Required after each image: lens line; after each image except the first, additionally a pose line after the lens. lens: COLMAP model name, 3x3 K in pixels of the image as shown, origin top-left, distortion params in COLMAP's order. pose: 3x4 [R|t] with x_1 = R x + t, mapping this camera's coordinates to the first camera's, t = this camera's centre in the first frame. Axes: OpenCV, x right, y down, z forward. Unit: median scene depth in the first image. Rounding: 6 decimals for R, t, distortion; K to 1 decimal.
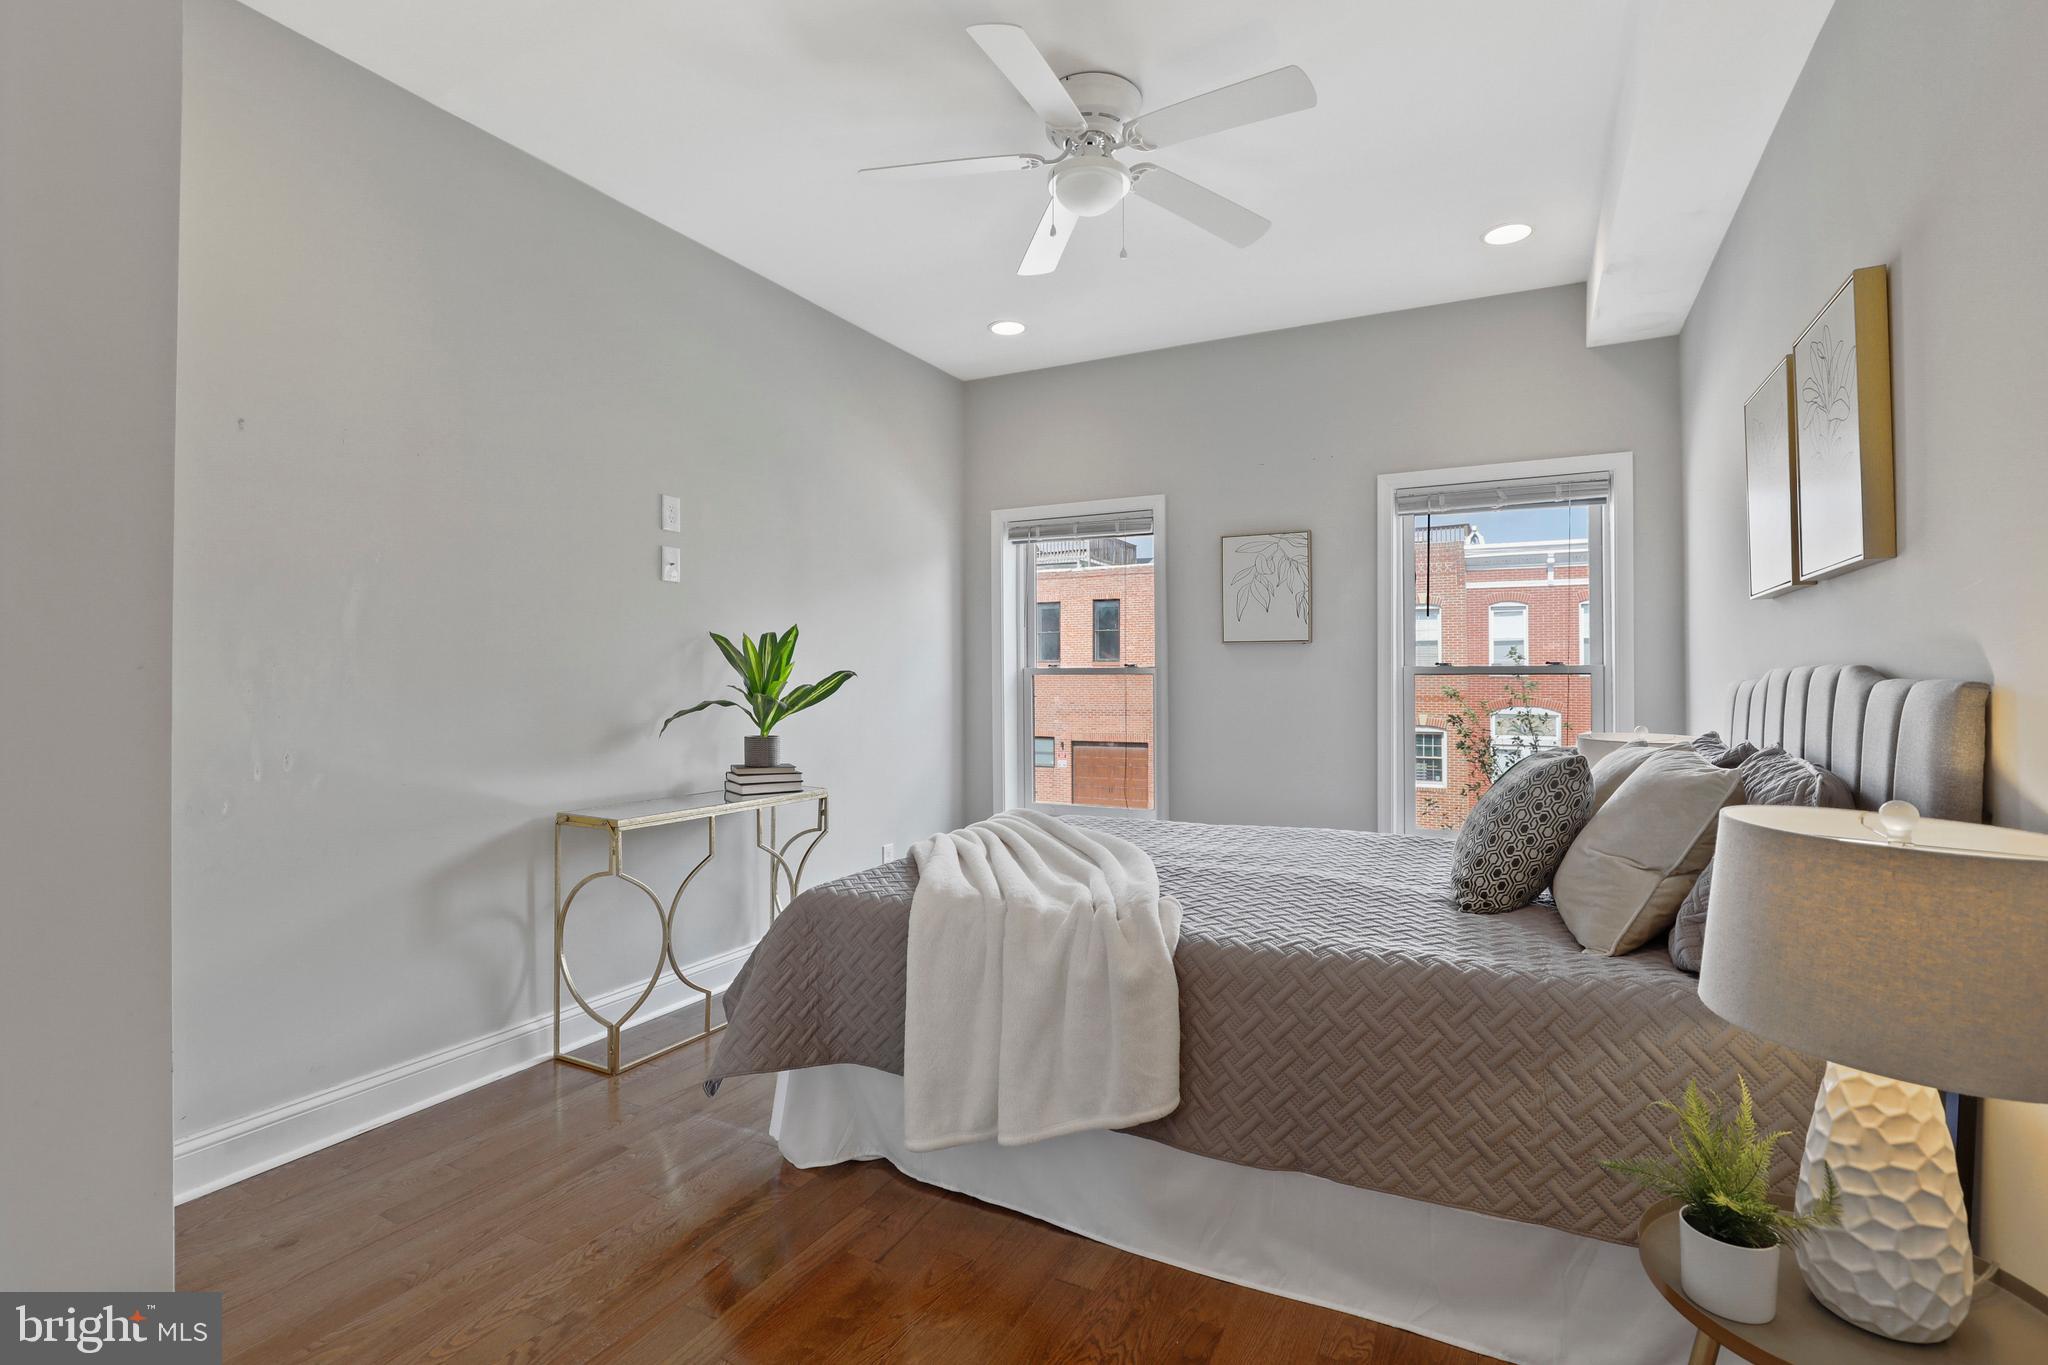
lens RADIAL K [[963.0, 0, 1024.0], [0, 963.0, 682.5], [0, 0, 1]] dist [-0.020442, 0.007793]
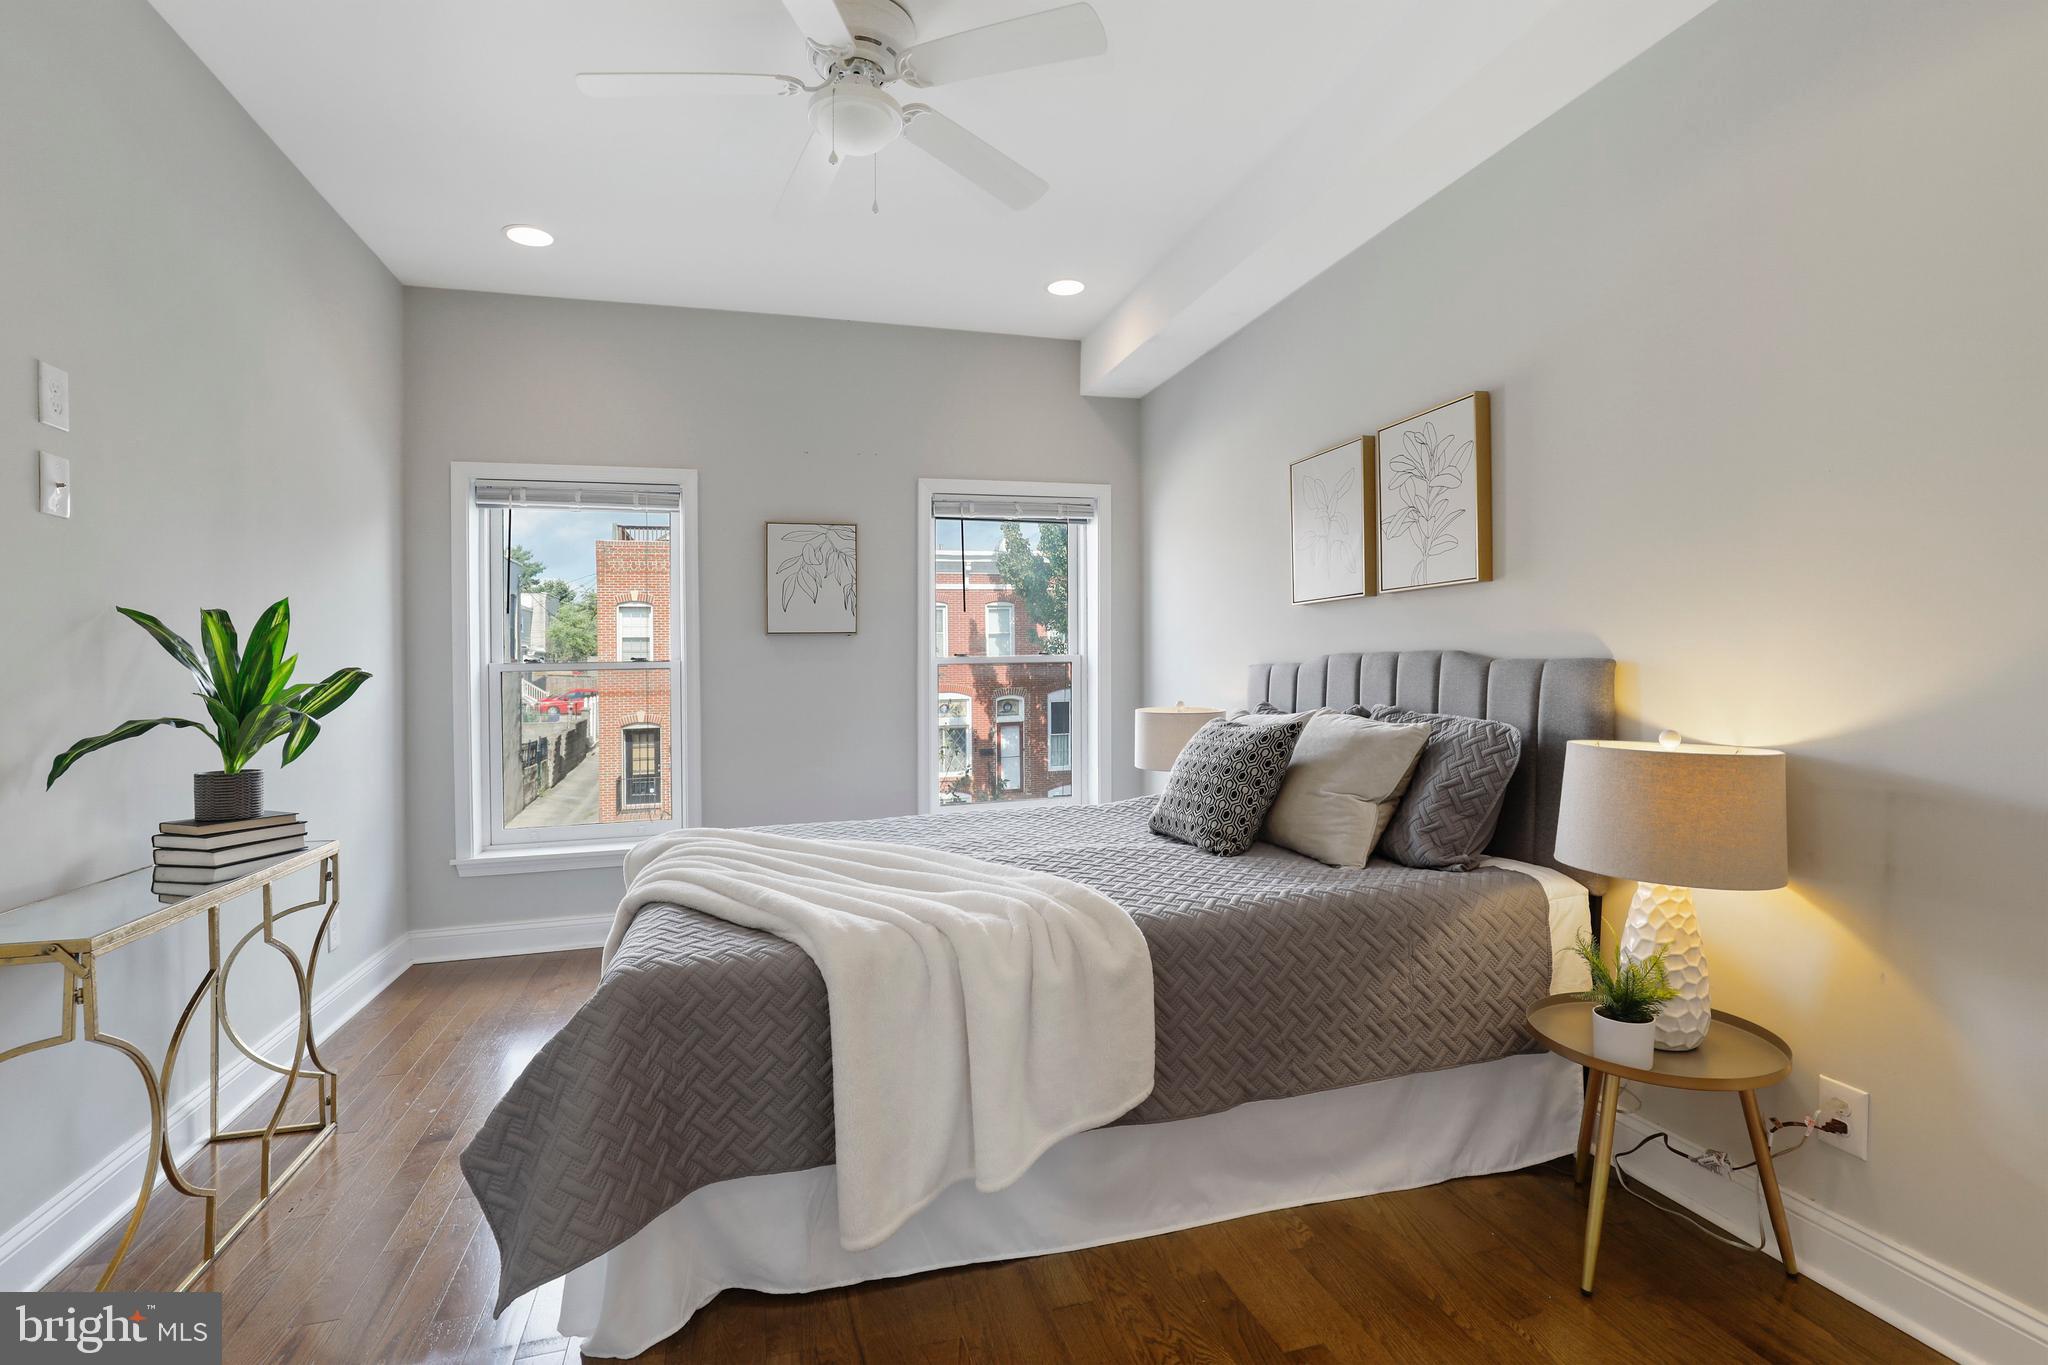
lens RADIAL K [[940.7, 0, 1023.8], [0, 940.7, 684.9], [0, 0, 1]] dist [-0.016287, 0.000839]
pose [[0.721969, -0.026421, 0.691421, -0.337824], [0.020745, 0.999648, 0.016537, -0.001124], [-0.691615, 0.002404, 0.722263, 0.201305]]
